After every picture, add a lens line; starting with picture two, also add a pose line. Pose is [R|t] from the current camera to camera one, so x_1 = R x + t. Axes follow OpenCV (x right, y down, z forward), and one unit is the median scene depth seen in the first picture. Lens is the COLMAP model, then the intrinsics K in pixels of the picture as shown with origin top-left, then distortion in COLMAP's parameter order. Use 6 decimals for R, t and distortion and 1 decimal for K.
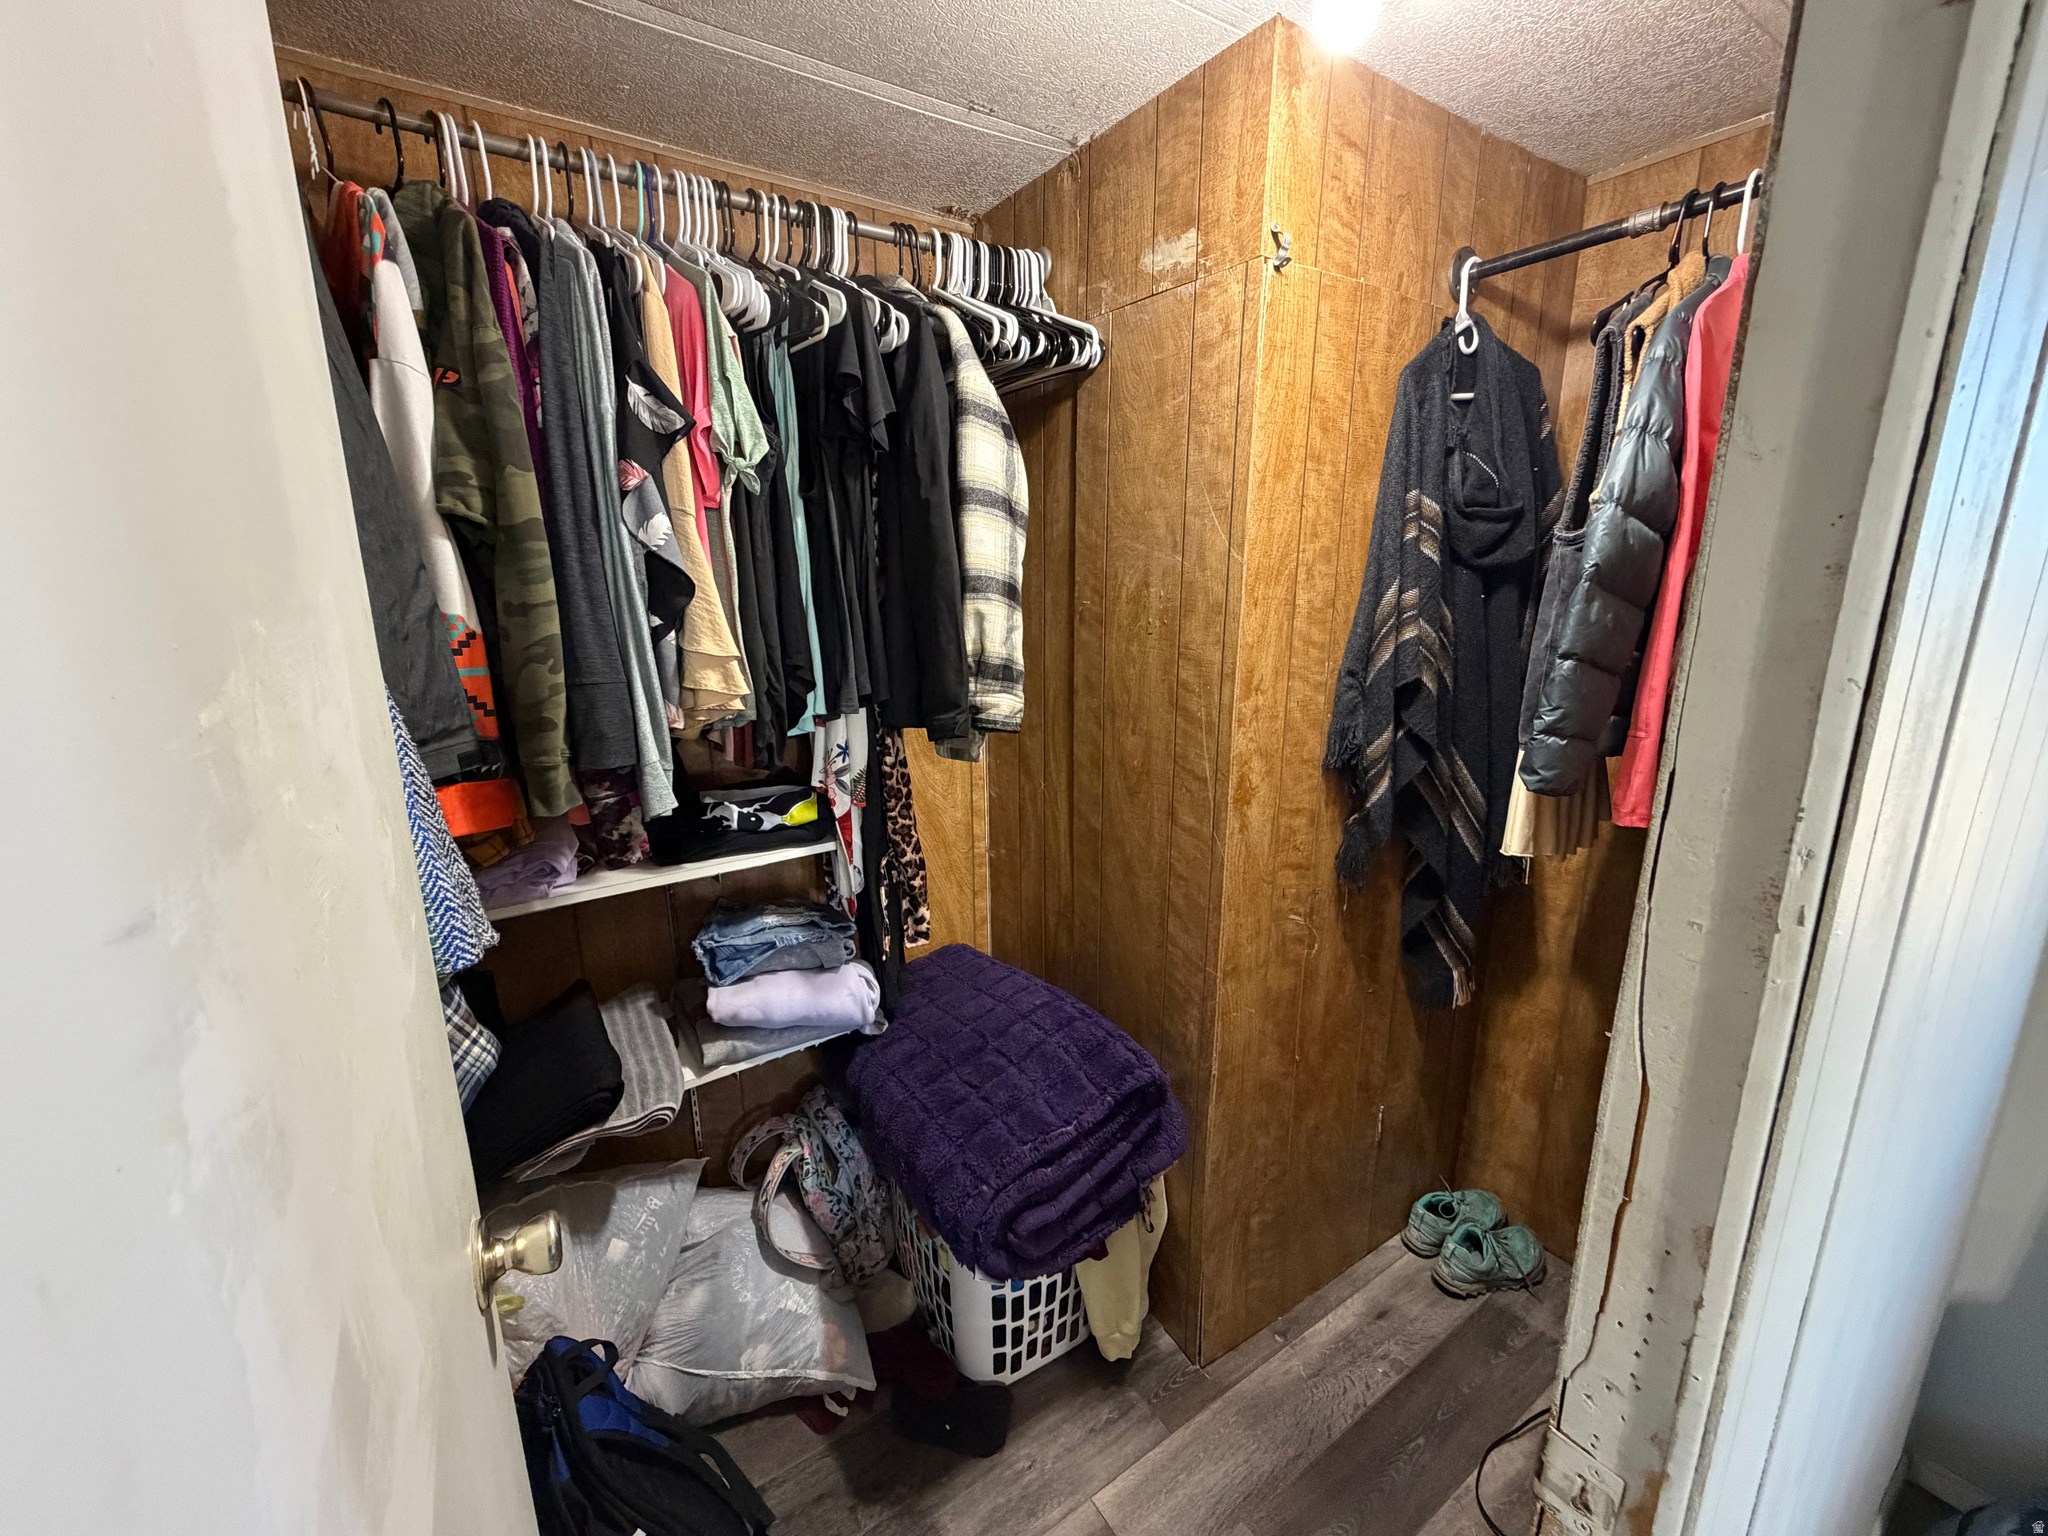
lens RADIAL K [[813.3, 0, 1023.5], [0, 813.3, 764.6], [0, 0, 1]] dist [0.000437, -0.000334]
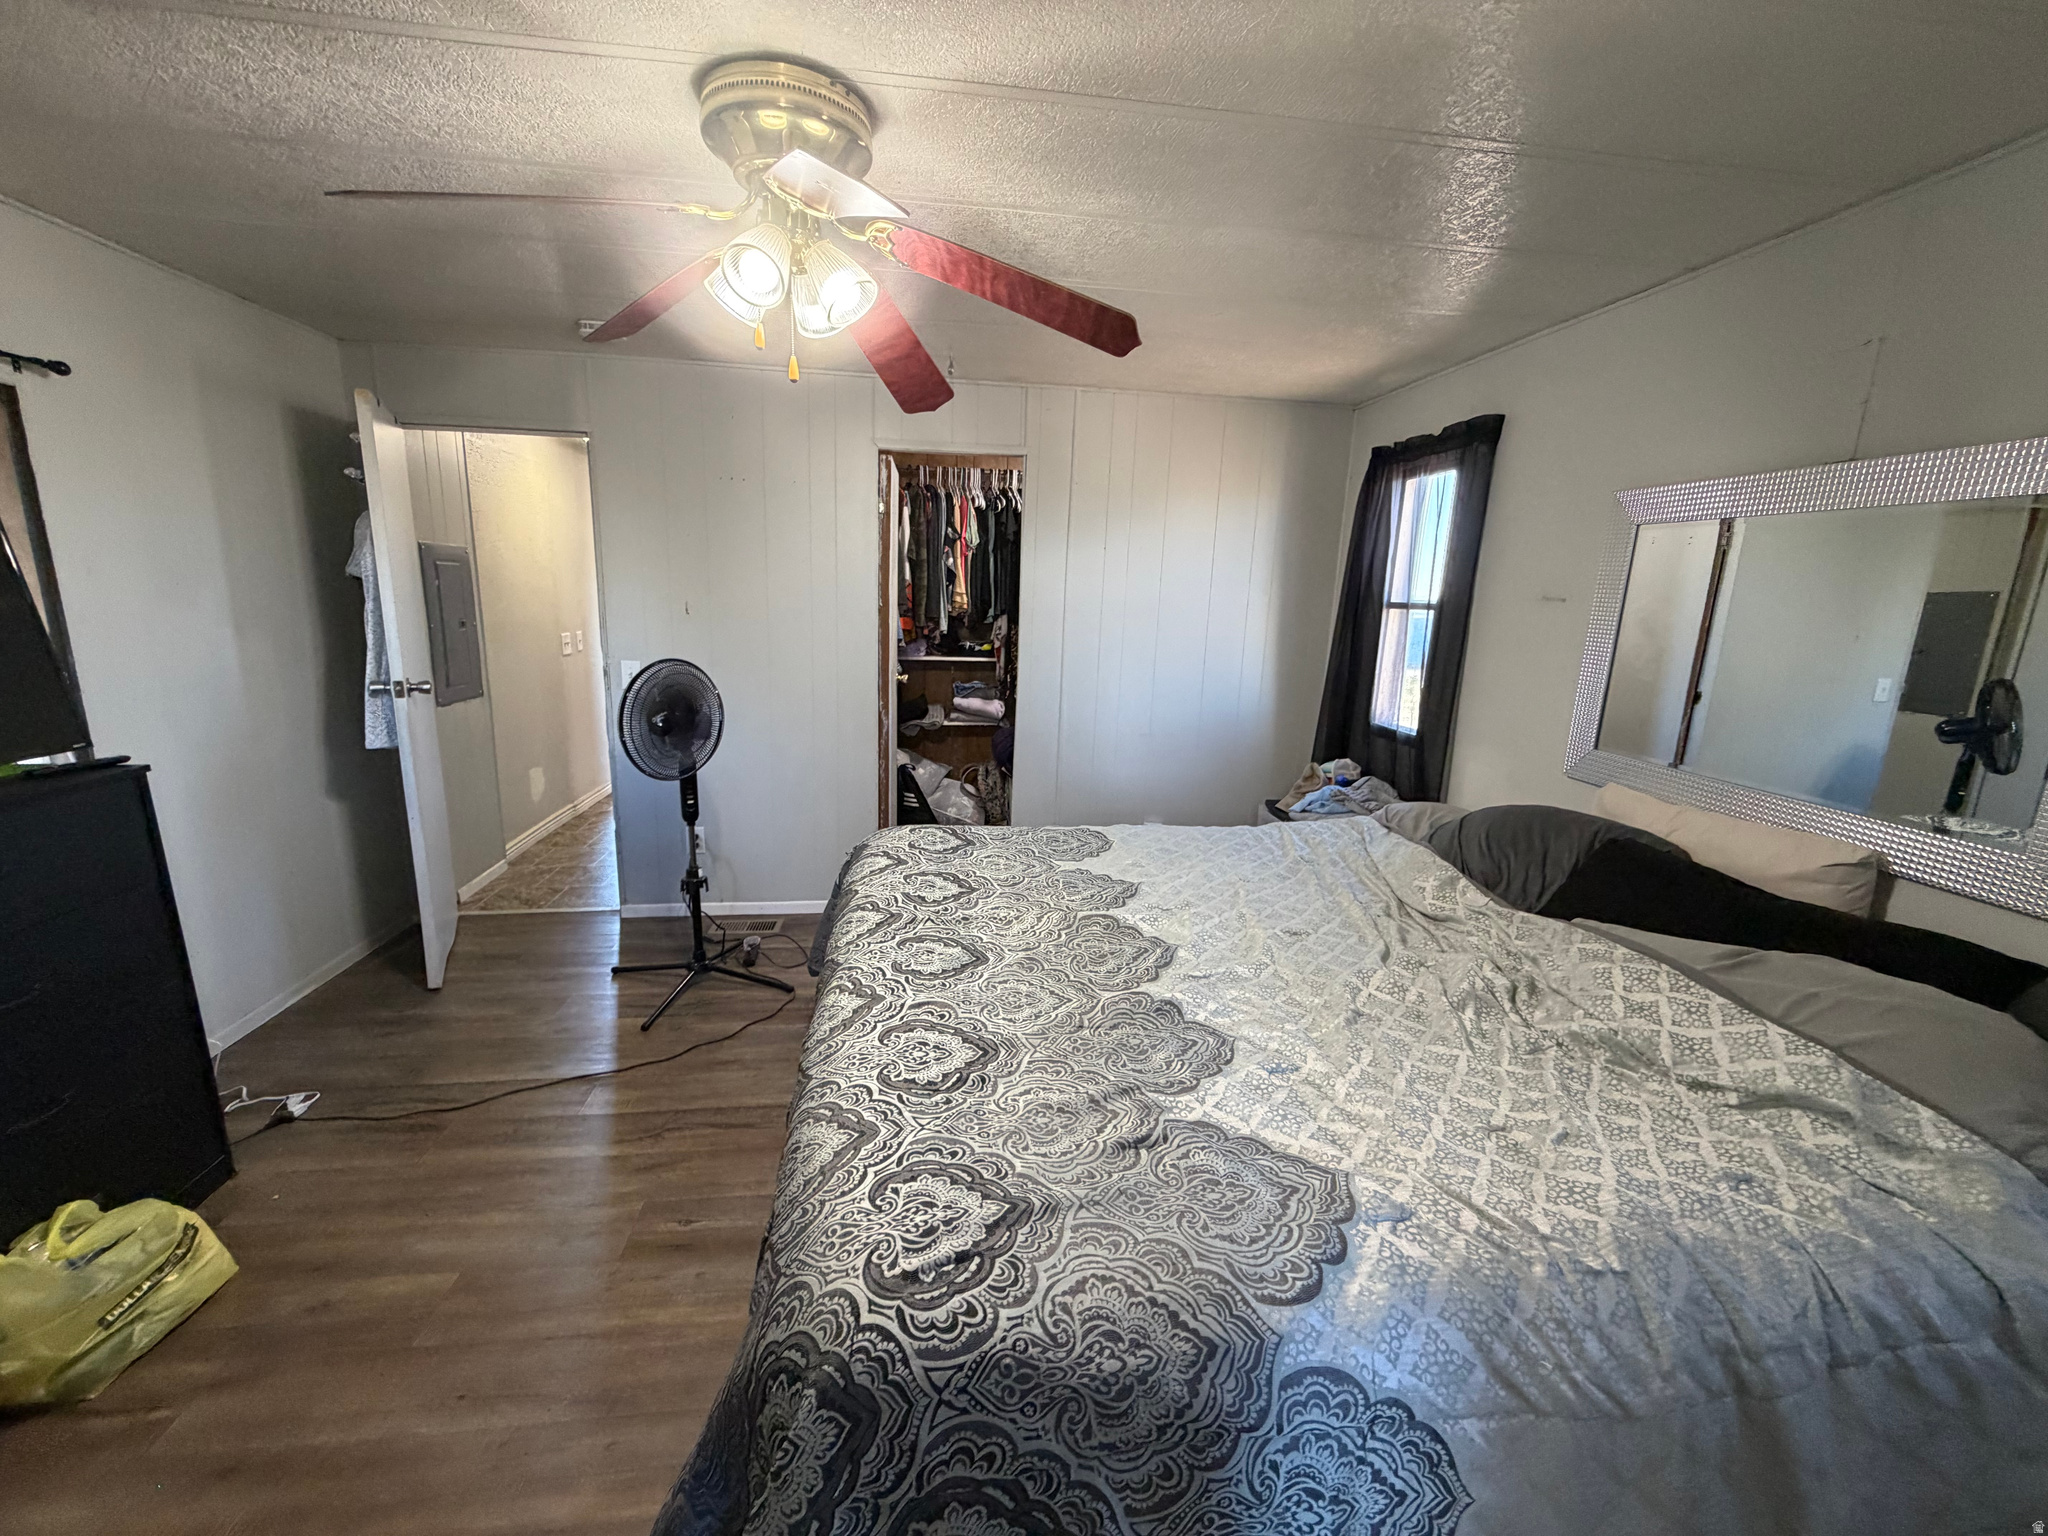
lens RADIAL K [[813.3, 0, 1012.1], [0, 813.3, 763.9], [0, 0, 1]] dist [0.000437, -0.000334]
pose [[0.897232, 0.122927, -0.424104, 1.672452], [-0.133207, 0.991073, 0.005453, 0.653151], [0.420988, 0.051600, 0.905597, -2.507087]]
